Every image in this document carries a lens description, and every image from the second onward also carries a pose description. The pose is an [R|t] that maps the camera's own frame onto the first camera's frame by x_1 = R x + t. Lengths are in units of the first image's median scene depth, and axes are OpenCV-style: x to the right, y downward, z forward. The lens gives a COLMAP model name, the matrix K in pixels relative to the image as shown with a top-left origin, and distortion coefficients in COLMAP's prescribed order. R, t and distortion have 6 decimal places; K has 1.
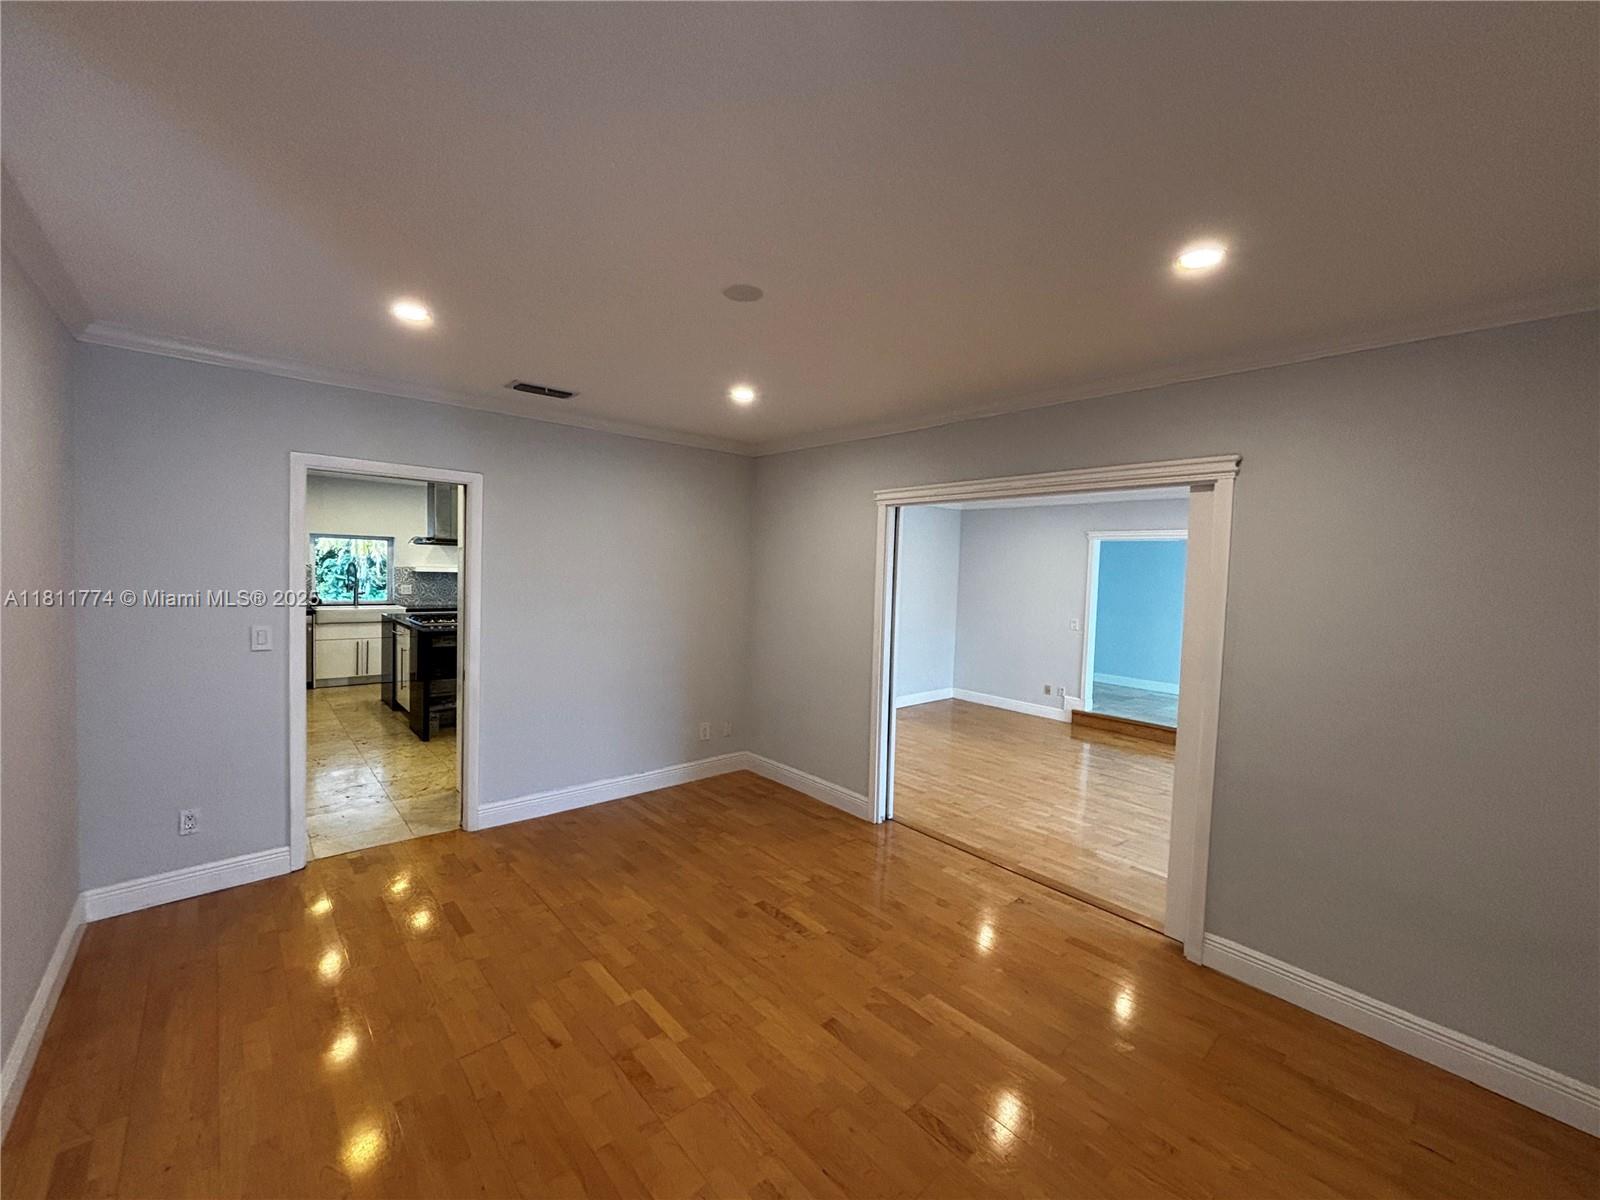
lens RADIAL K [[643.2, 0, 807.5], [0, 643.2, 598.9], [0, 0, 1]] dist [0.007108, -0.004205]
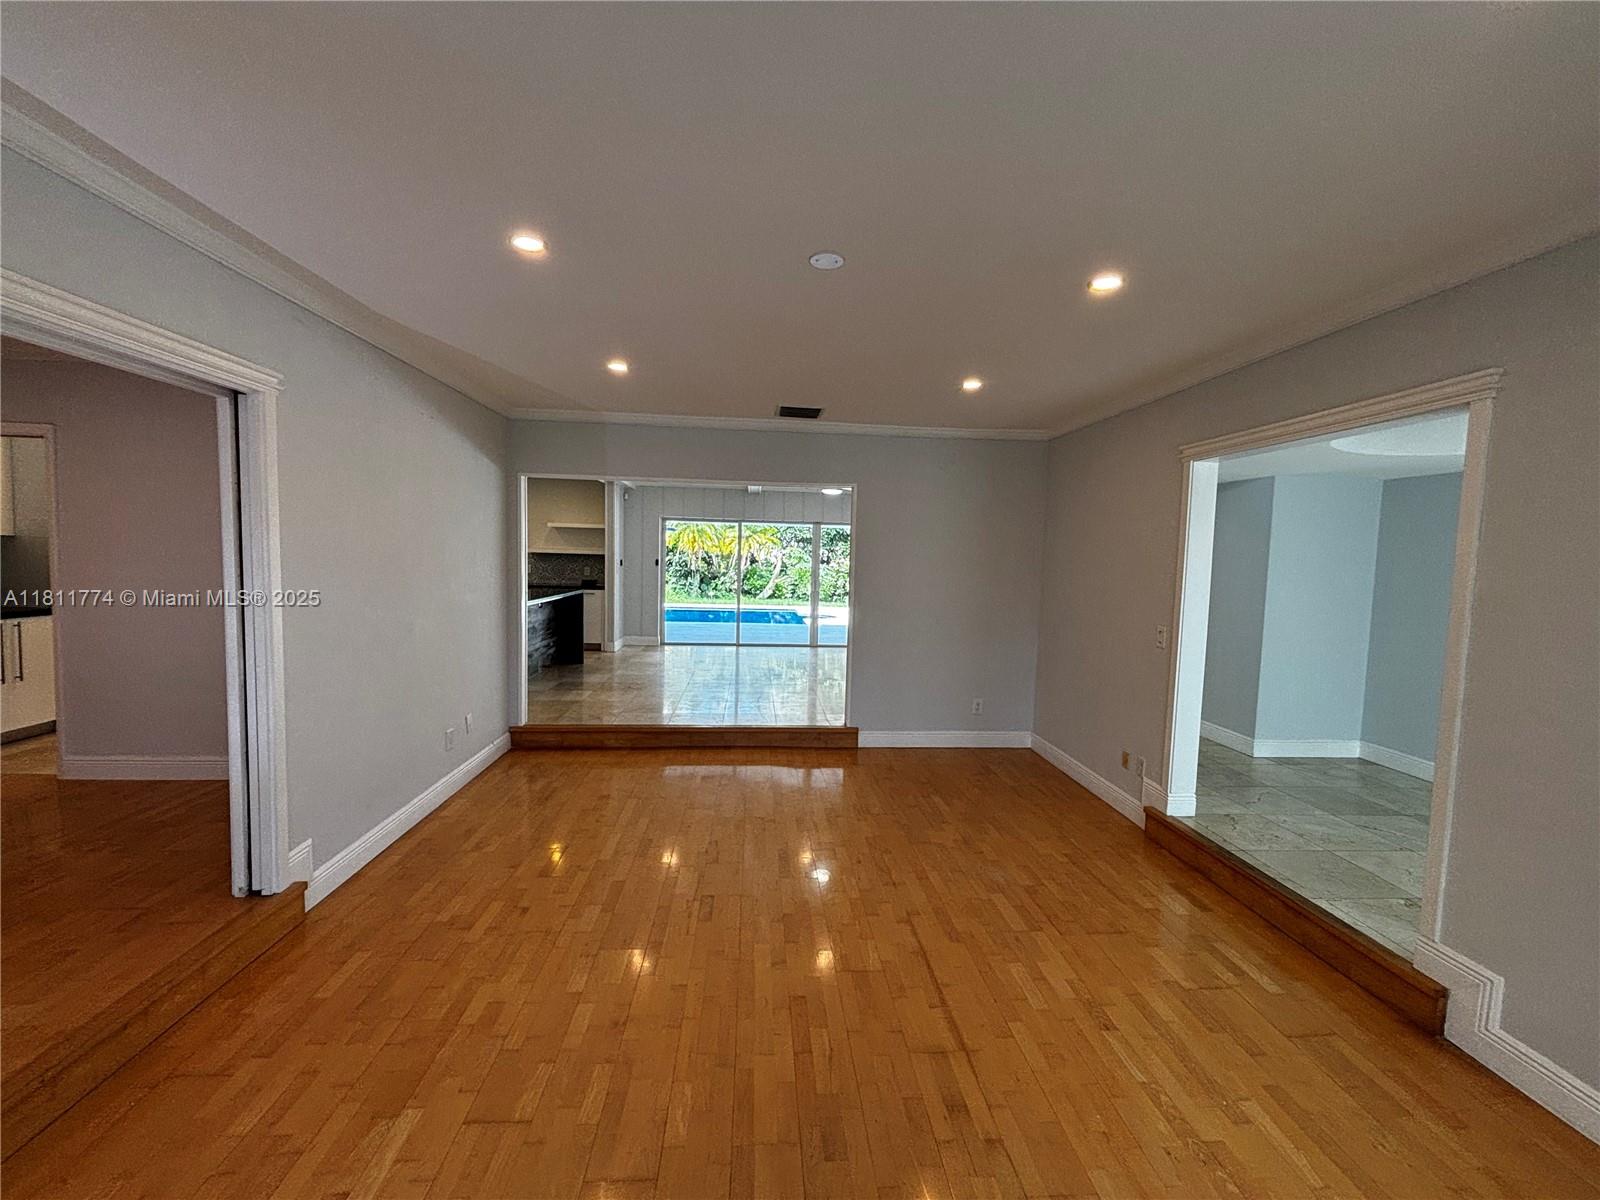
lens RADIAL K [[643.2, 0, 787.9], [0, 643.2, 601.2], [0, 0, 1]] dist [0.007108, -0.004205]
pose [[0.786403, 0.025248, -0.617198, 0.561802], [-0.022683, 0.999671, 0.011992, 0.013484], [0.617297, 0.004569, 0.786717, 0.484740]]
